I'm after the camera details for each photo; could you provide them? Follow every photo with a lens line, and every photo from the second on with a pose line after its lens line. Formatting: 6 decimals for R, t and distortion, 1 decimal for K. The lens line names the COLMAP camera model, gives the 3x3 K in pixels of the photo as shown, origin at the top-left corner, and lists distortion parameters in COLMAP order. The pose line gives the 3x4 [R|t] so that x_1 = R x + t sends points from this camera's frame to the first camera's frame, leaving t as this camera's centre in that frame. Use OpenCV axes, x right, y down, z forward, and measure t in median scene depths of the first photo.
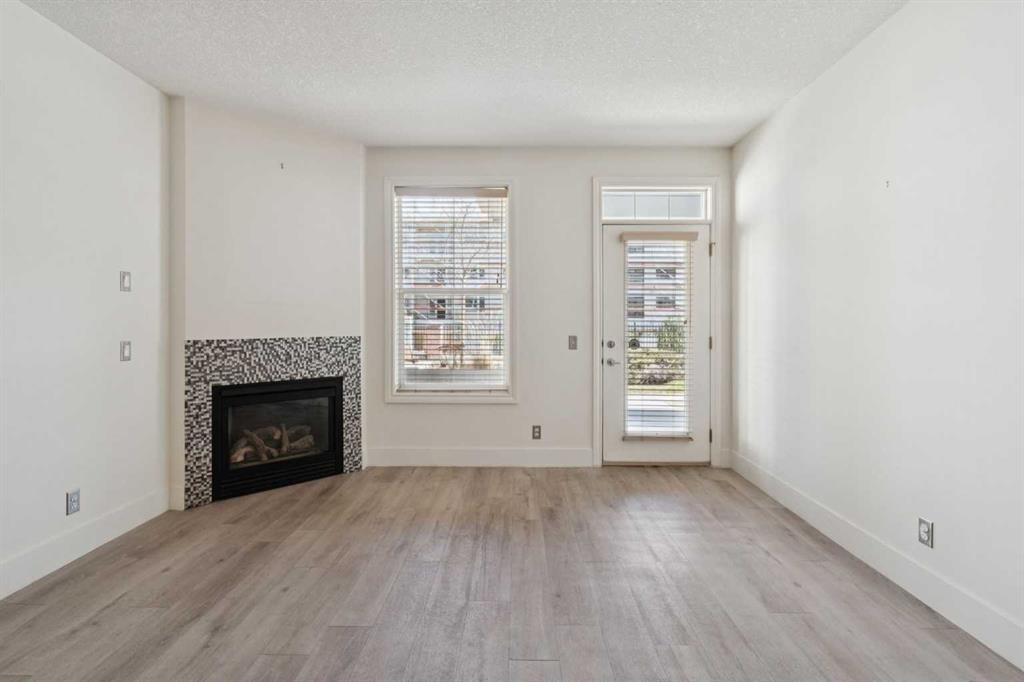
lens RADIAL K [[468.4, 0, 510.6], [0, 468.4, 328.5], [0, 0, 1]] dist [-0.001360, -0.000007]
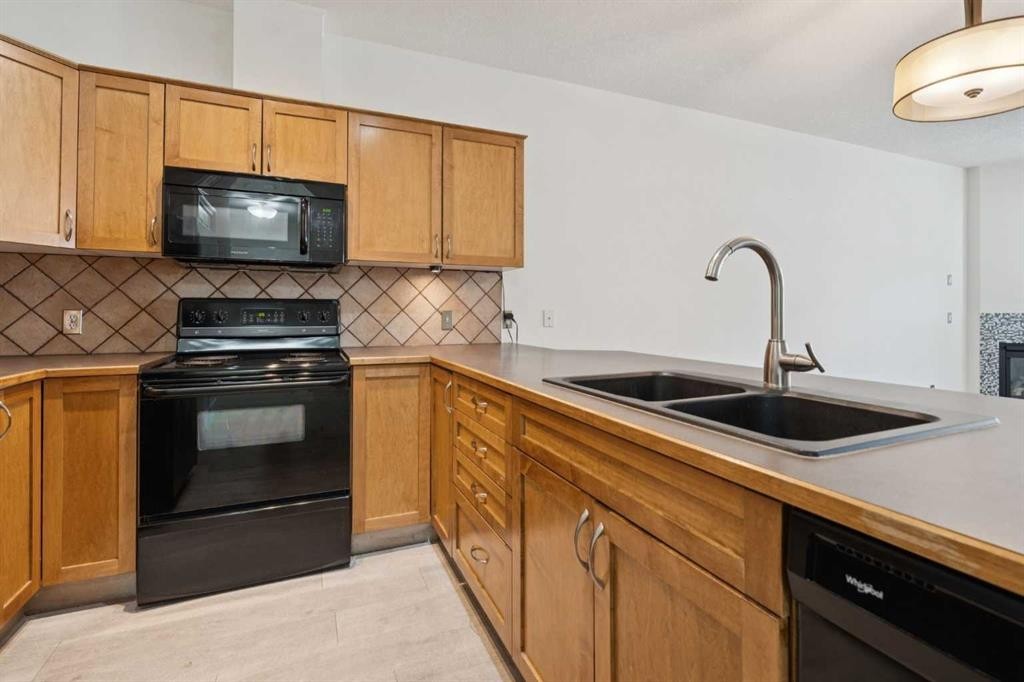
lens RADIAL K [[471.7, 0, 507.3], [0, 471.7, 306.8], [0, 0, 1]] dist [-0.019465, 0.007900]
pose [[0.387622, -0.008982, -0.921775, 0.166330], [-0.010212, 0.999849, -0.014037, 0.040952], [0.921762, 0.014854, 0.387472, -1.122685]]
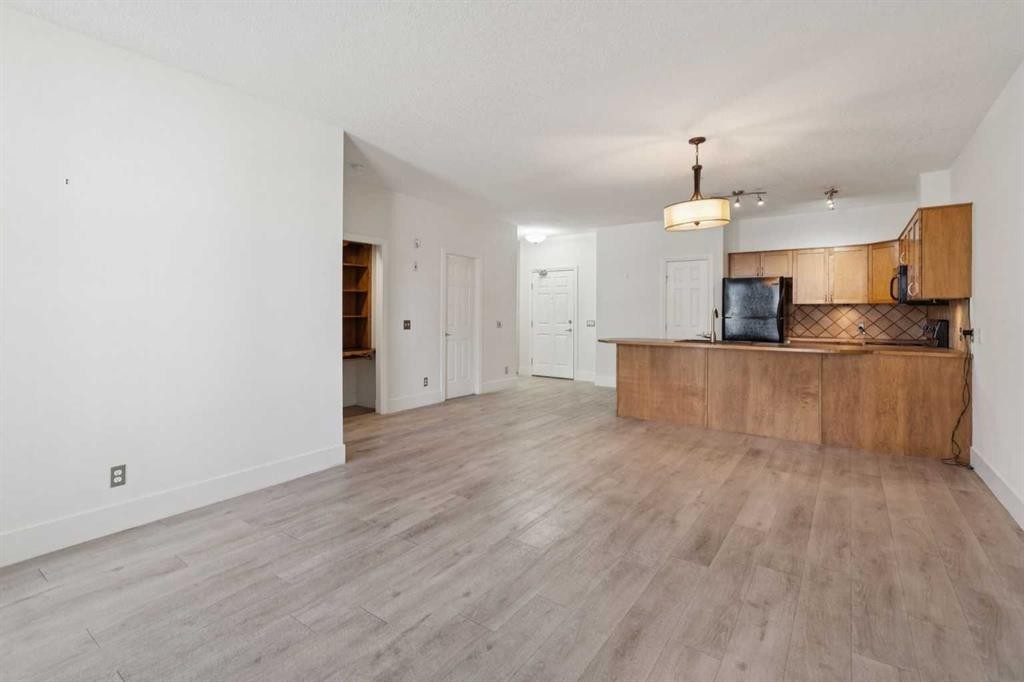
lens RADIAL K [[465.5, 0, 504.6], [0, 465.5, 314.9], [0, 0, 1]] dist [0.004608, 0.000745]
pose [[-0.809314, -0.008478, 0.587315, -0.451247], [-0.001951, 0.999929, 0.011747, -0.011051], [-0.587372, 0.008361, -0.809274, 0.907332]]
